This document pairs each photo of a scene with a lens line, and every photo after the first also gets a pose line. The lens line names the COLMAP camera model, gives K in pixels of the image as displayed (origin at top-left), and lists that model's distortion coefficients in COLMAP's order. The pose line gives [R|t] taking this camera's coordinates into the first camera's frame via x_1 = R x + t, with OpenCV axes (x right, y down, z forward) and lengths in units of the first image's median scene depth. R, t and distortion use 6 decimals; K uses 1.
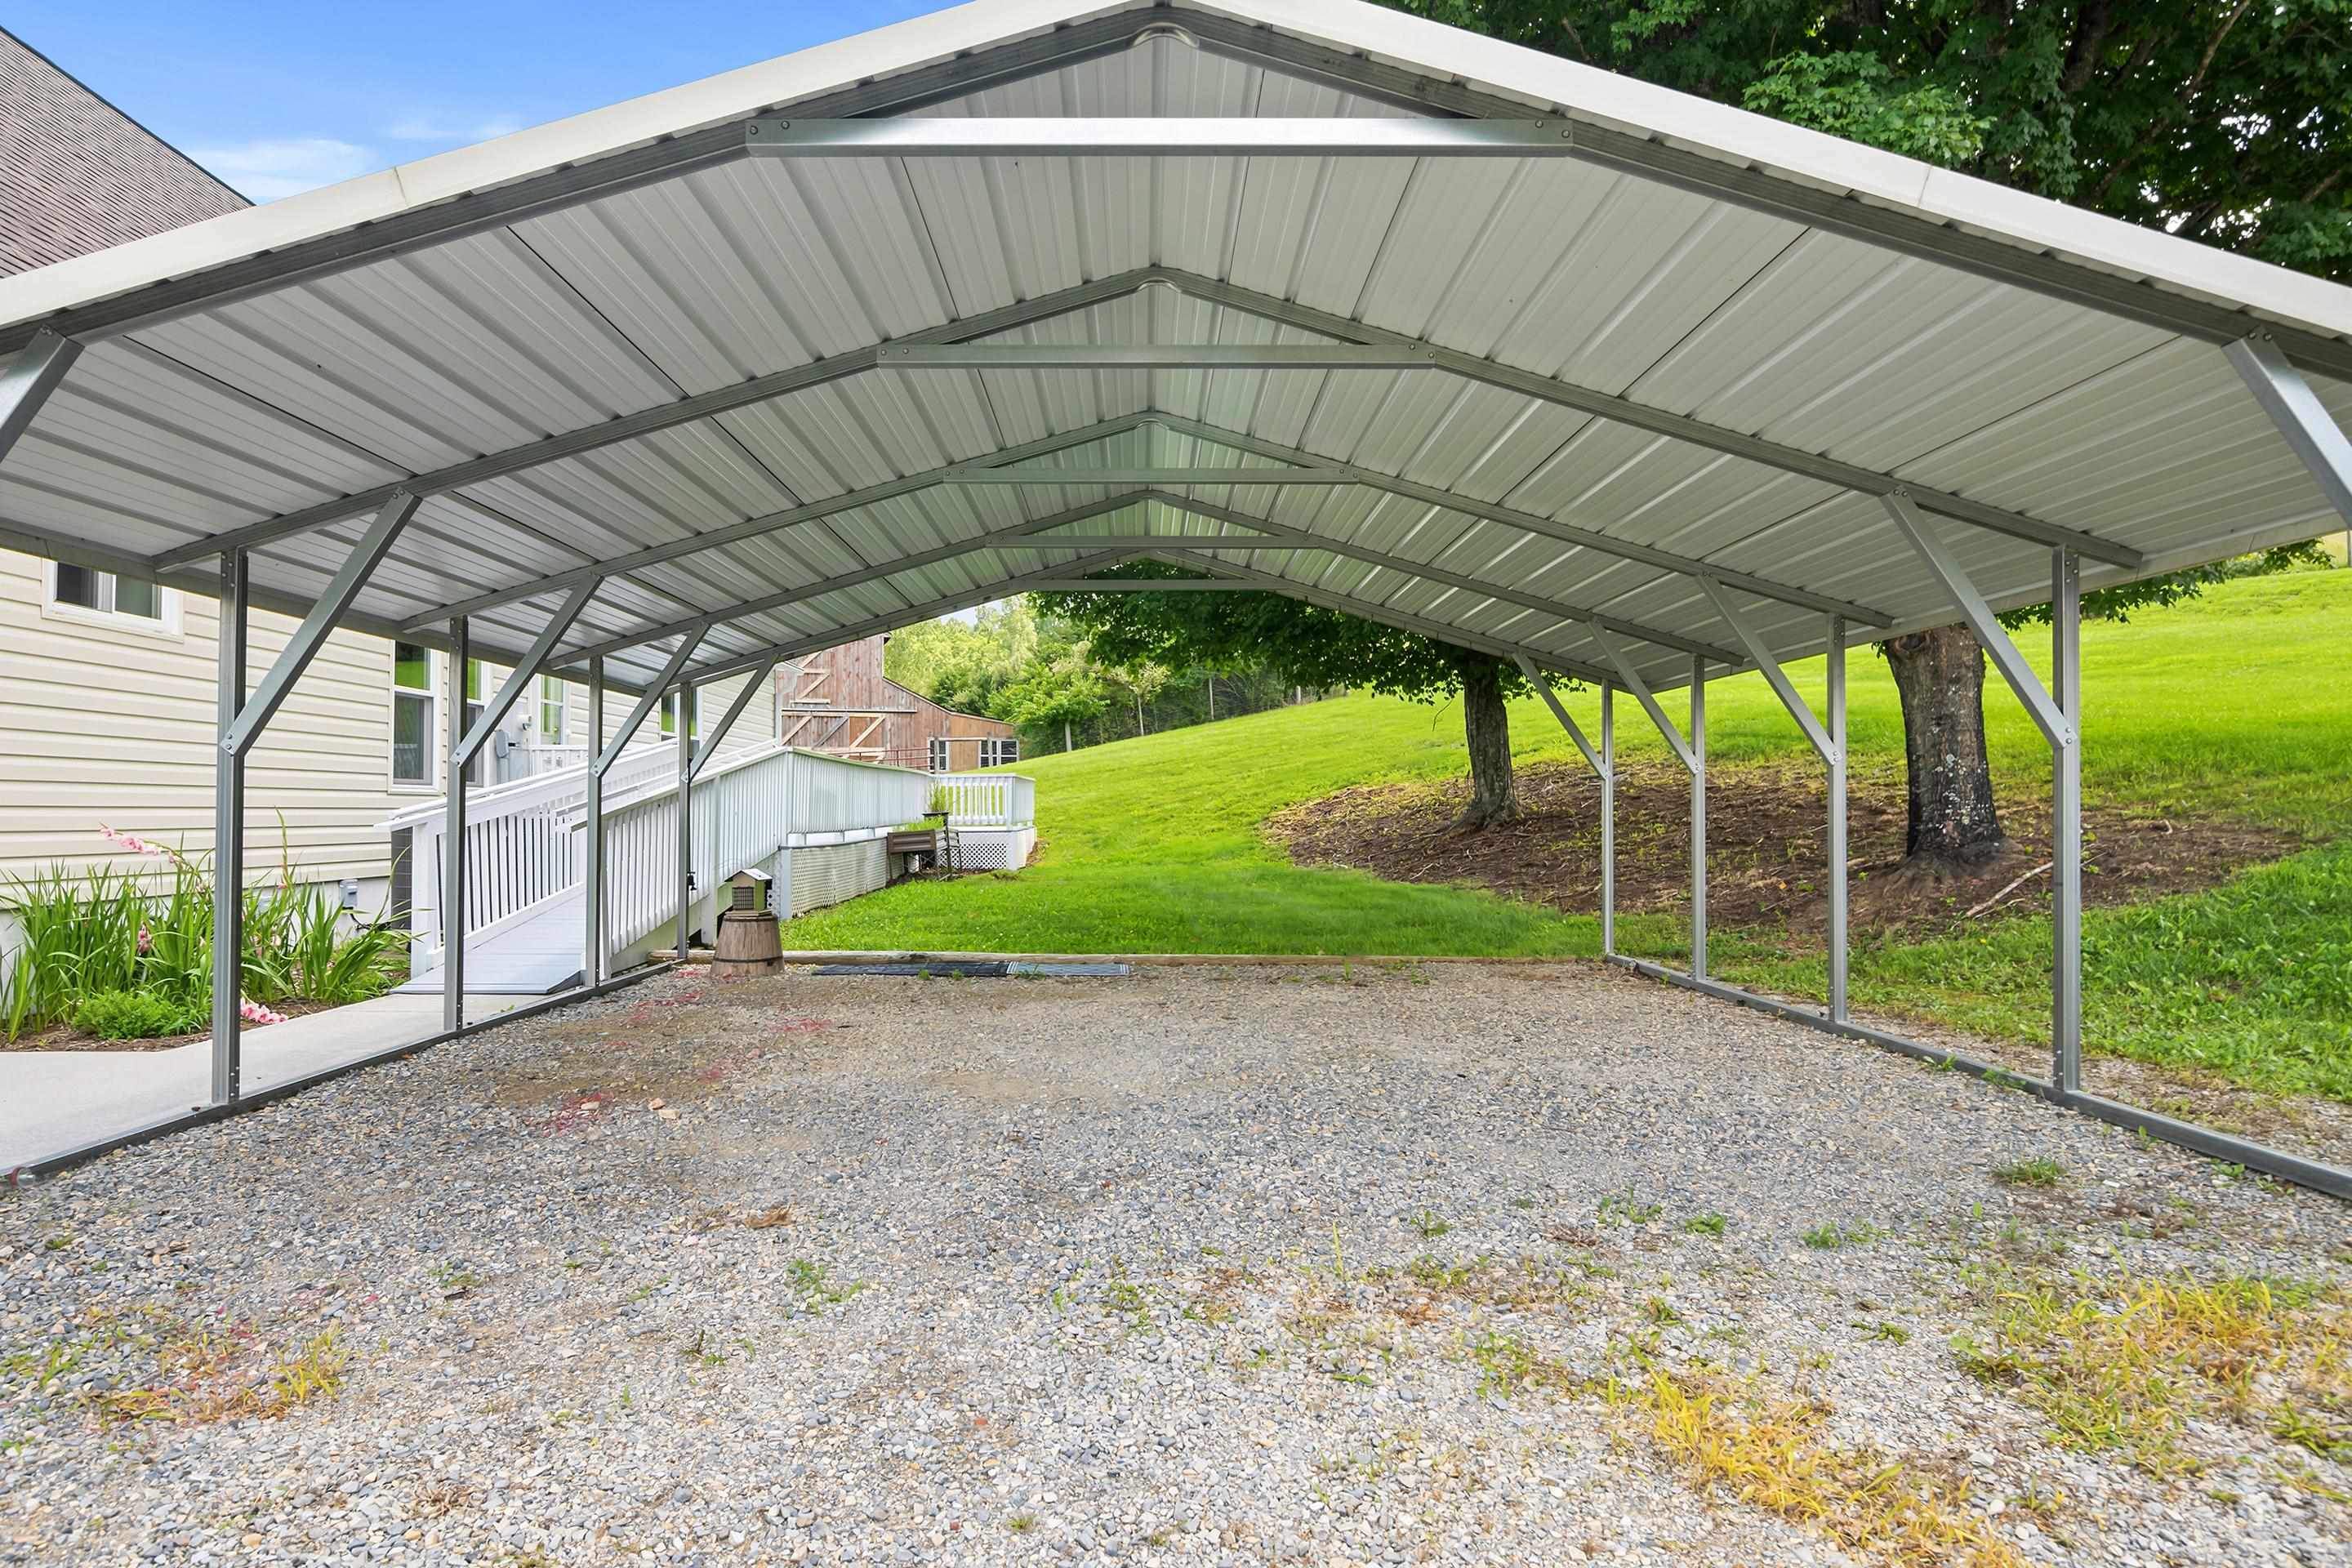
lens RADIAL K [[1409.0, 0, 1176.7], [0, 1409.0, 787.1], [0, 0, 1]] dist [0.010502, 0.001587]
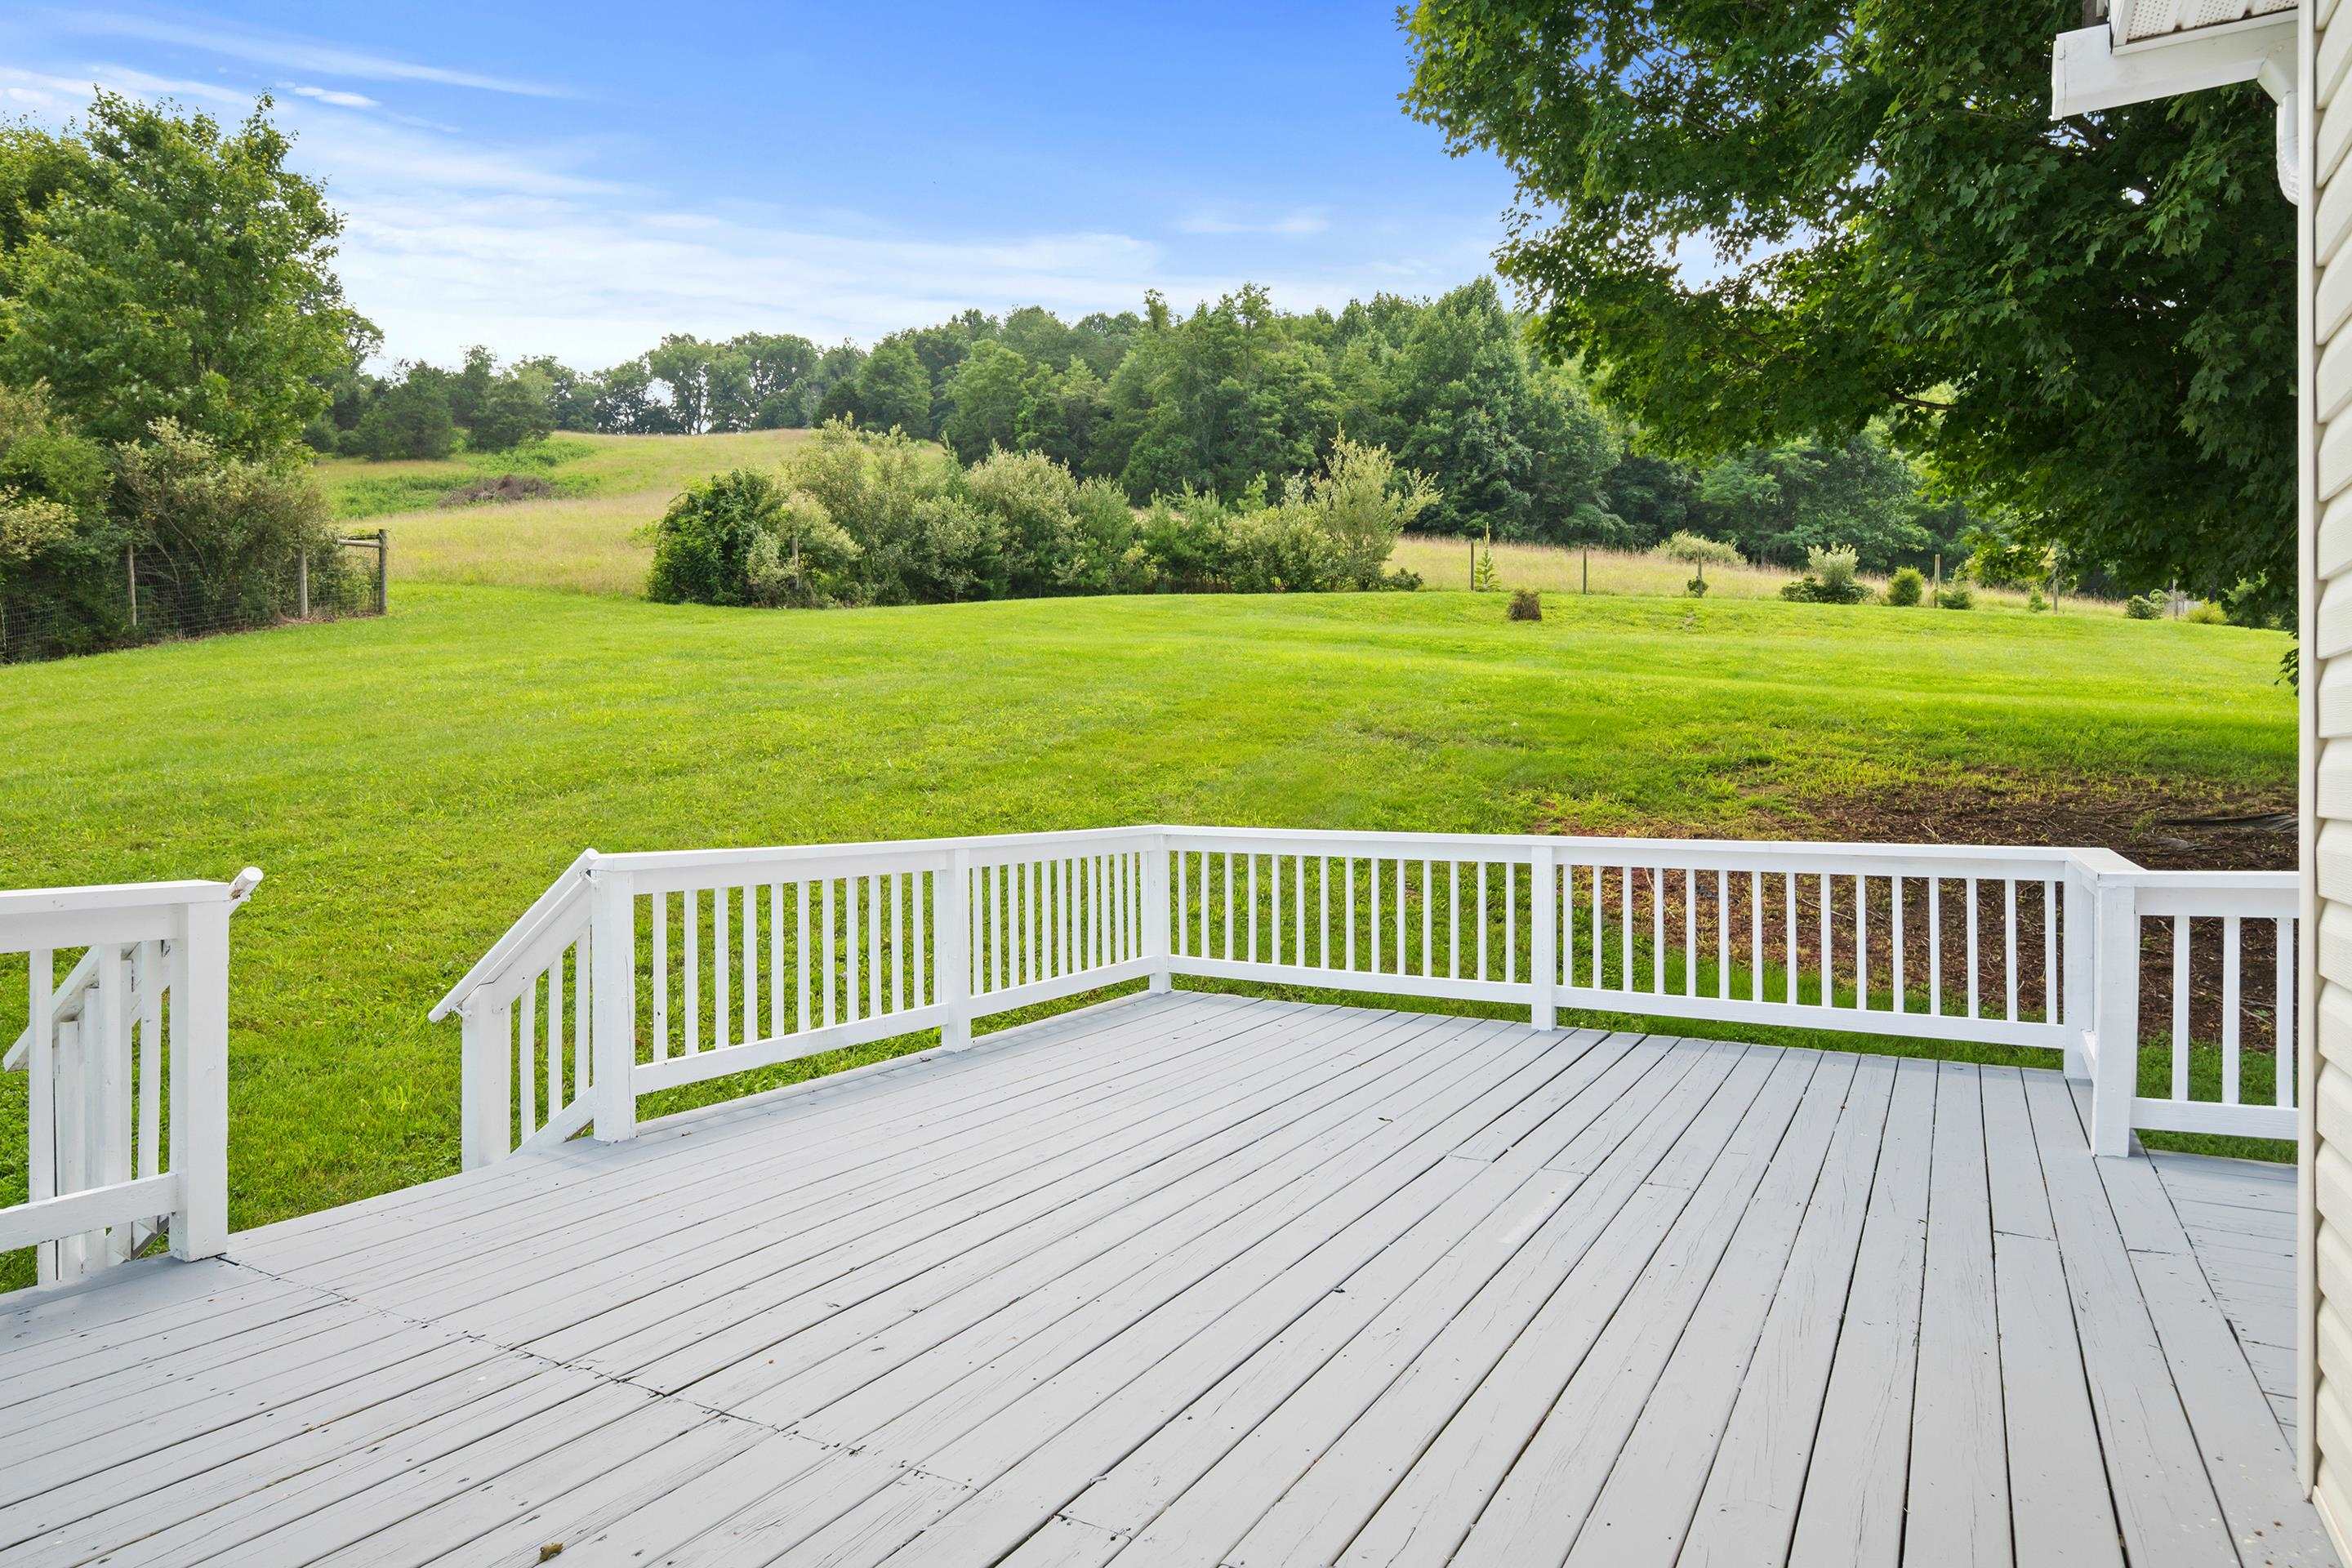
lens RADIAL K [[1409.0, 0, 1188.5], [0, 1409.0, 785.3], [0, 0, 1]] dist [0.010502, 0.001587]
pose [[0.512971, -0.002500, 0.858402, -0.193404], [-0.007188, 0.999948, 0.007208, -0.007953], [-0.858376, -0.009868, 0.512927, 0.507515]]
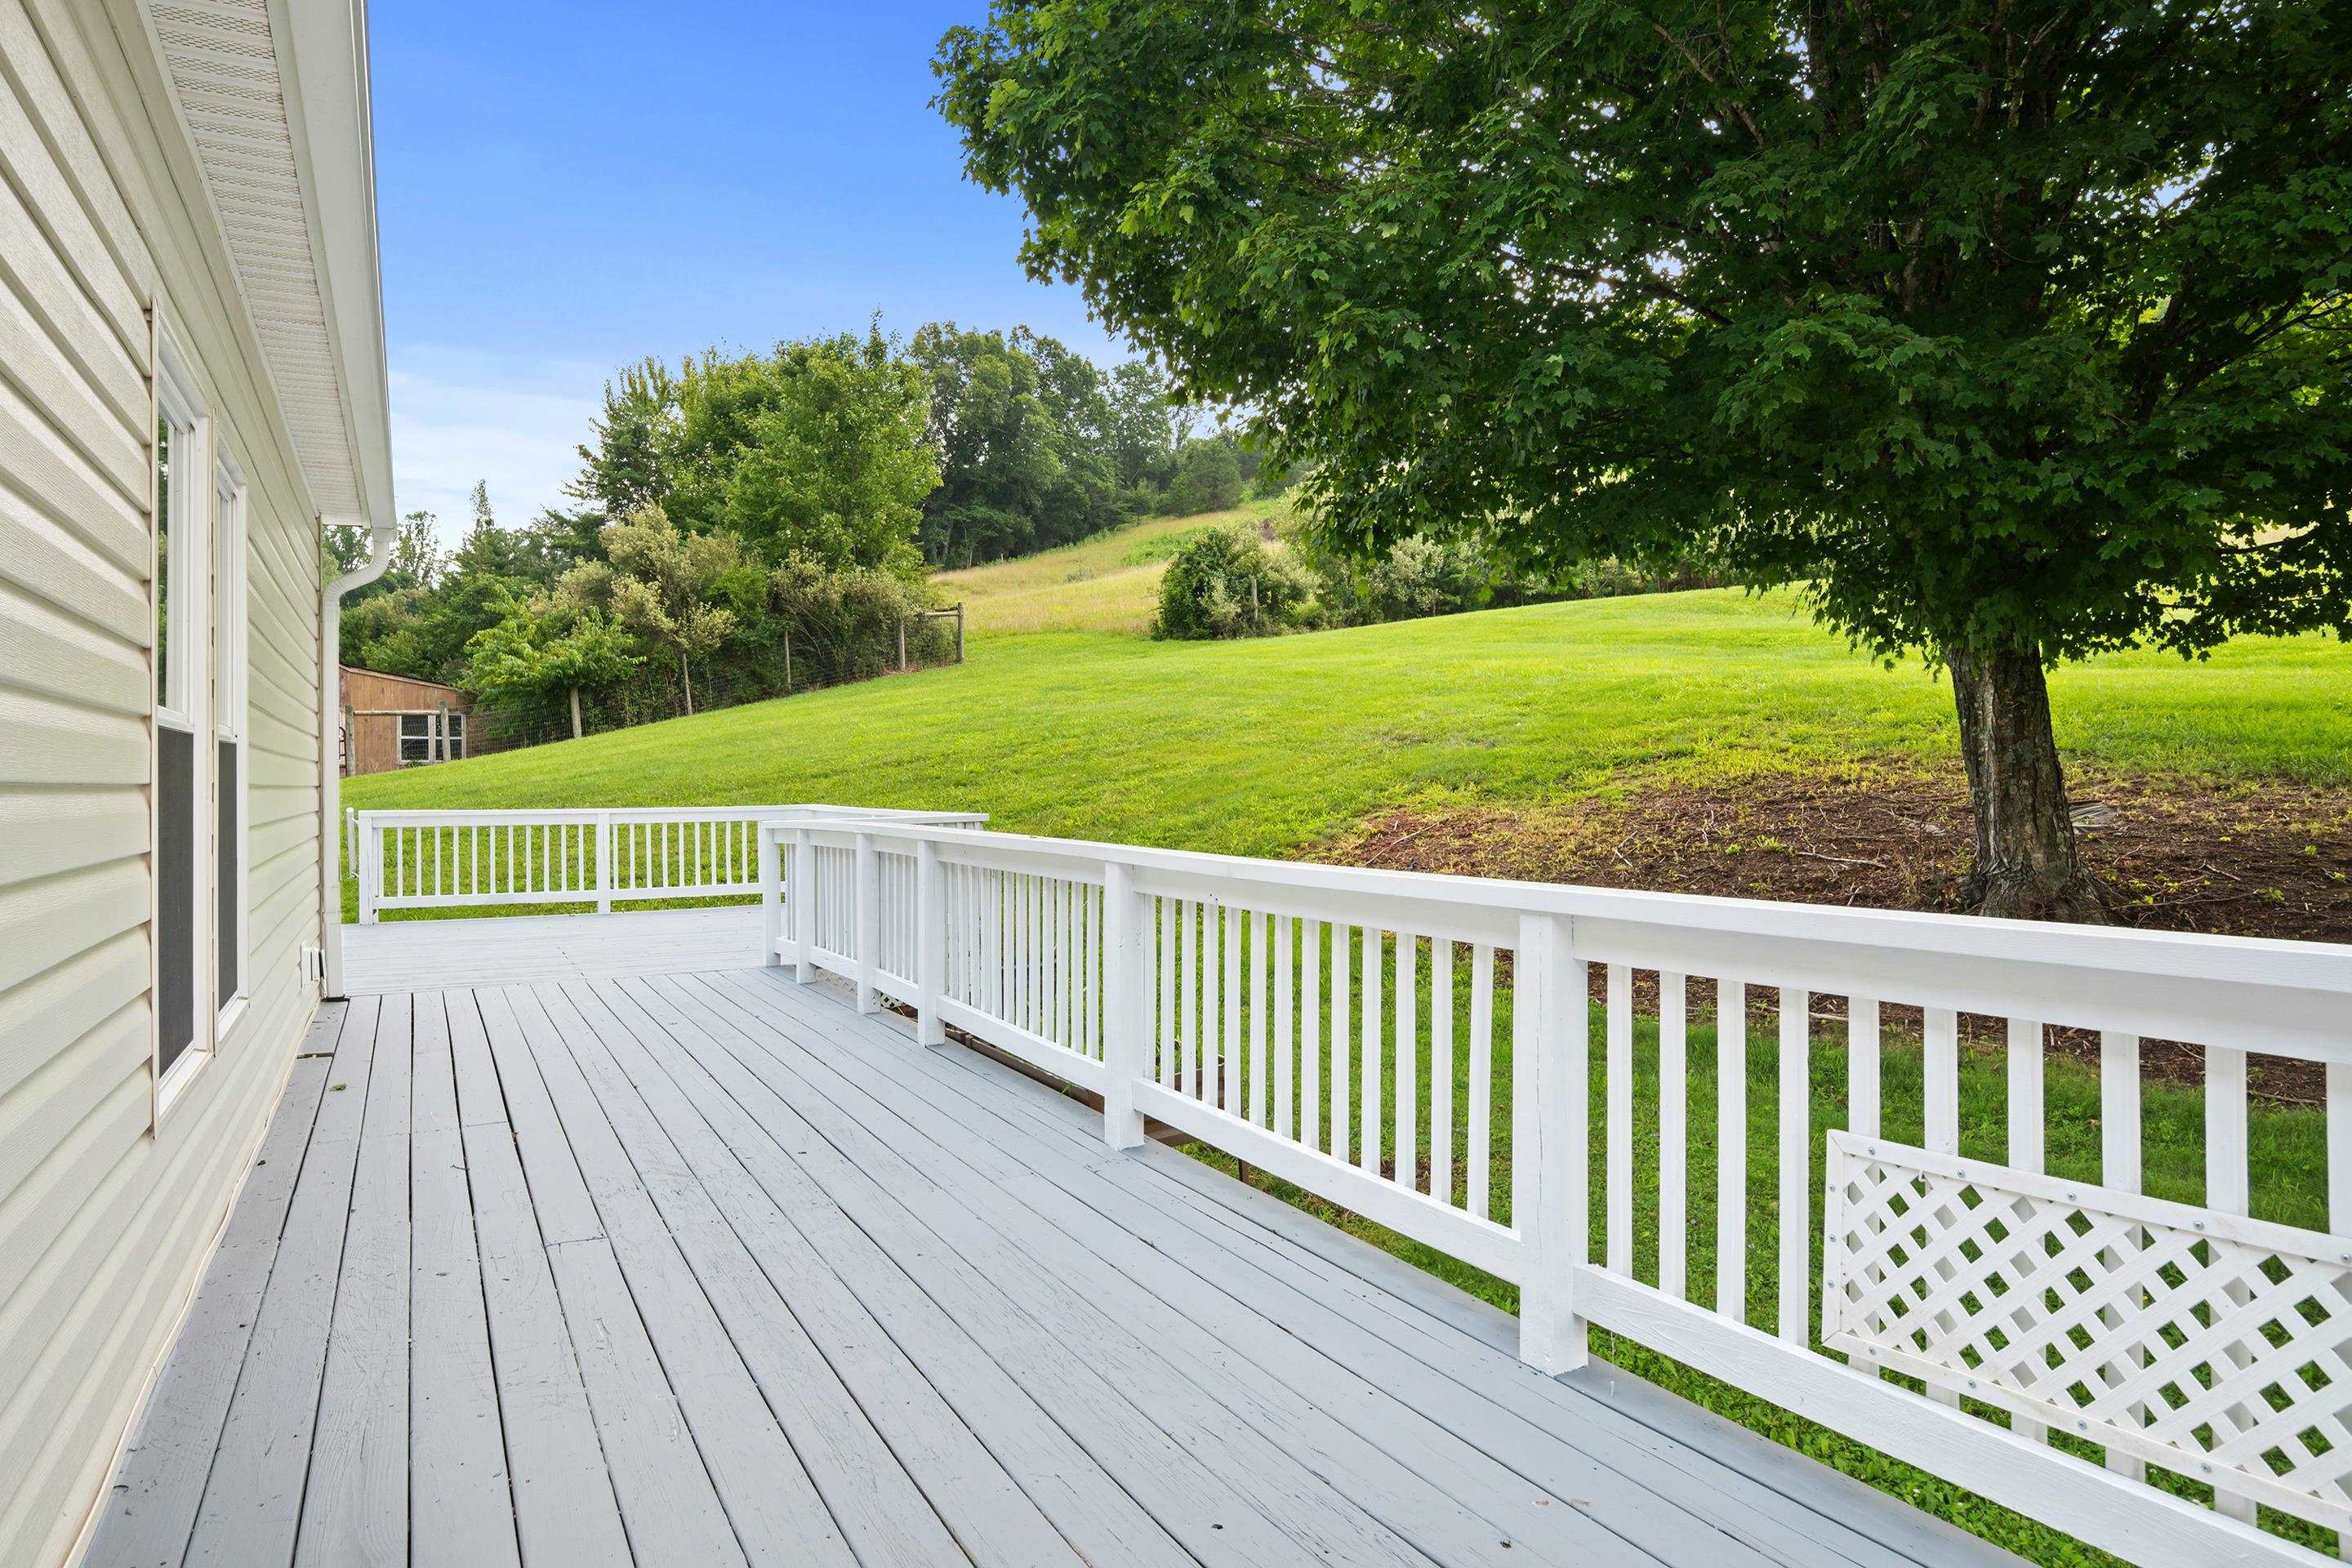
lens RADIAL K [[1409.0, 0, 1160.6], [0, 1409.0, 779.1], [0, 0, 1]] dist [0.010502, 0.001587]
pose [[0.906674, -0.002652, 0.421824, -0.104305], [-0.000070, 0.999979, 0.006436, -0.009957], [-0.421833, -0.005865, 0.906655, 0.312465]]
